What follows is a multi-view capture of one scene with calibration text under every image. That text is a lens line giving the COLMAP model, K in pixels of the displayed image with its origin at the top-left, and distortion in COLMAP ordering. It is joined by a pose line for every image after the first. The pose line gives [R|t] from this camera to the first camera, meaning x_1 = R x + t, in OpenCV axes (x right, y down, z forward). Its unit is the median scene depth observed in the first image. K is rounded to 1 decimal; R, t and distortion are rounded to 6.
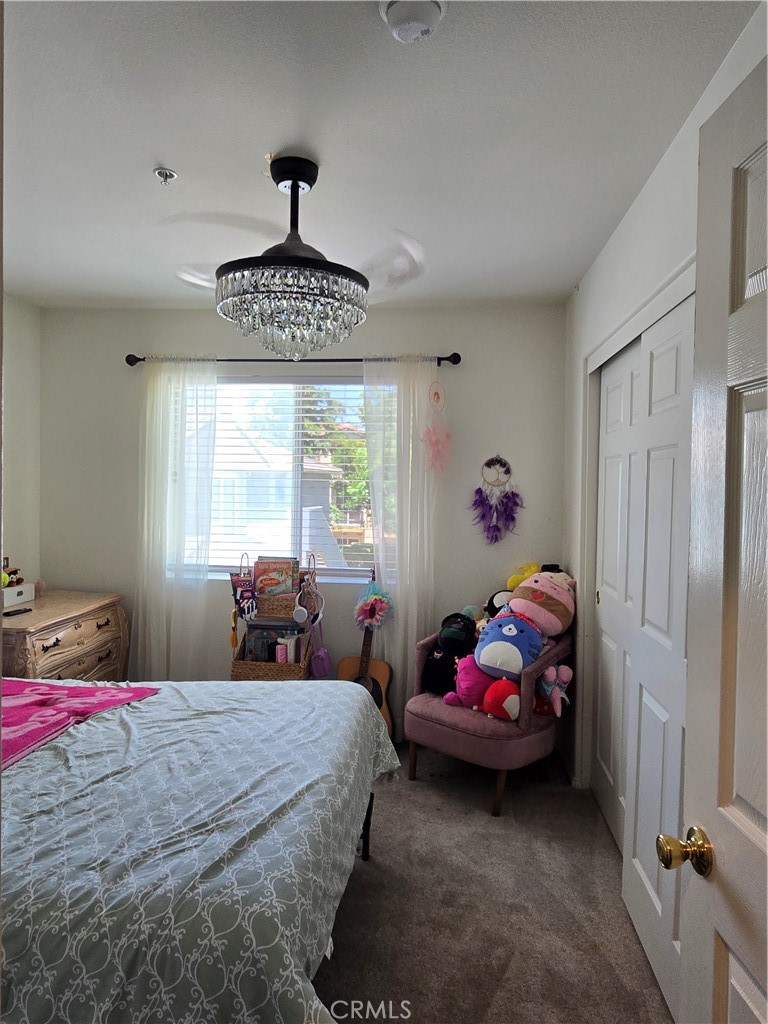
lens RADIAL K [[667.4, 0, 390.5], [0, 667.4, 498.5], [0, 0, 1]] dist [0.008922, -0.003814]
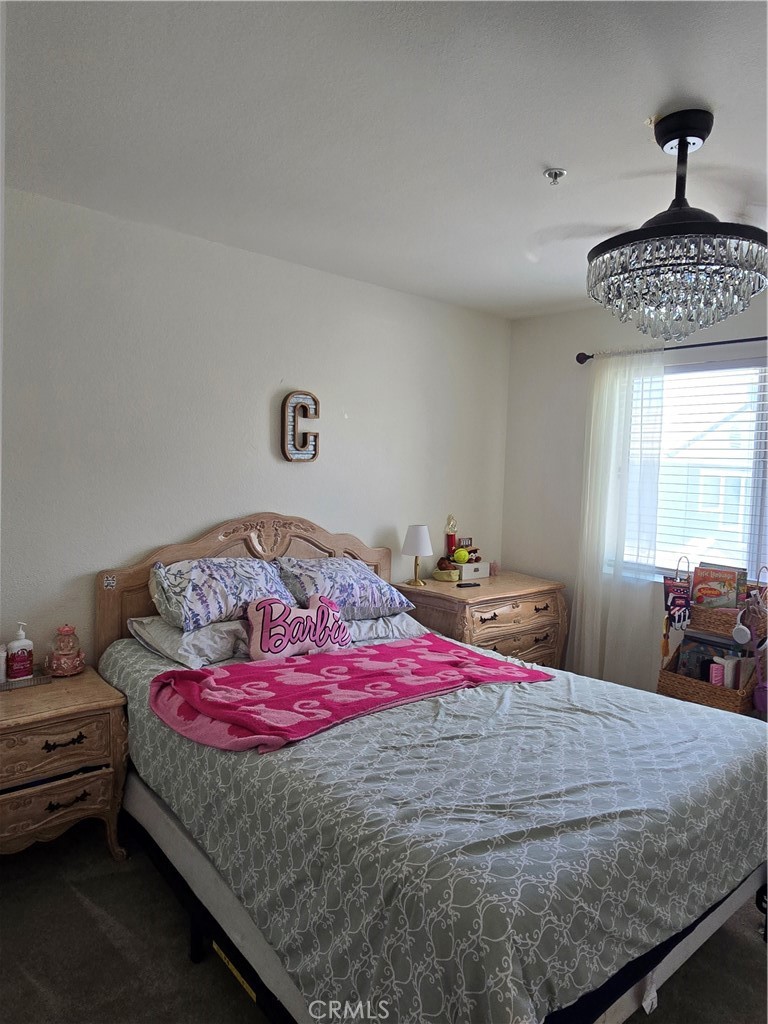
lens RADIAL K [[667.4, 0, 390.5], [0, 667.4, 498.5], [0, 0, 1]] dist [0.008922, -0.003814]
pose [[0.723260, 0.047778, -0.688921, 0.172911], [-0.045158, 0.998741, 0.021856, -0.000120], [0.689097, 0.015303, 0.724507, 0.079936]]
